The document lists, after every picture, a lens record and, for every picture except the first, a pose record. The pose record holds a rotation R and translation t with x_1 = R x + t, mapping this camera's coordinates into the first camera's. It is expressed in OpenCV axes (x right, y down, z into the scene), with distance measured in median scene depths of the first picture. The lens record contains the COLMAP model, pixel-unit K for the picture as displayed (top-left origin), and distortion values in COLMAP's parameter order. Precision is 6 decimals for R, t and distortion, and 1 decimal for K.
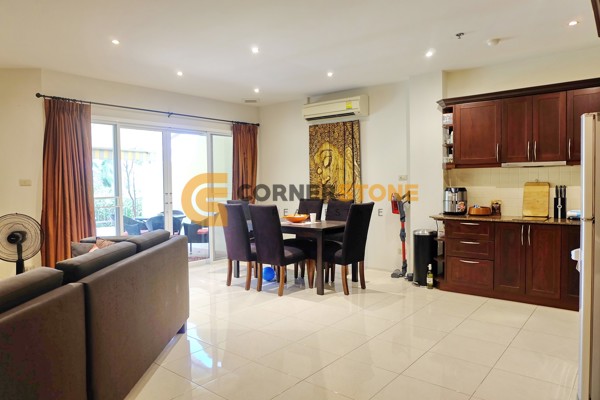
lens RADIAL K [[409.1, 0, 302.7], [0, 409.1, 197.4], [0, 0, 1]] dist [-0.077441, 0.085477]
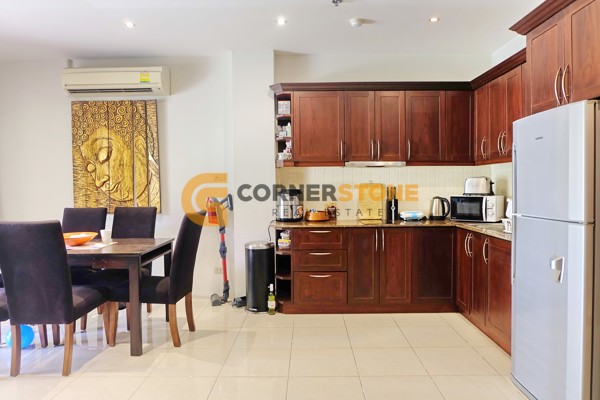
lens RADIAL K [[409.1, 0, 302.7], [0, 409.1, 197.4], [0, 0, 1]] dist [-0.077441, 0.085477]
pose [[0.784803, -0.015633, 0.619548, -0.135708], [0.022438, 0.999743, -0.003197, -0.004495], [-0.619339, 0.016410, 0.784952, 0.314159]]
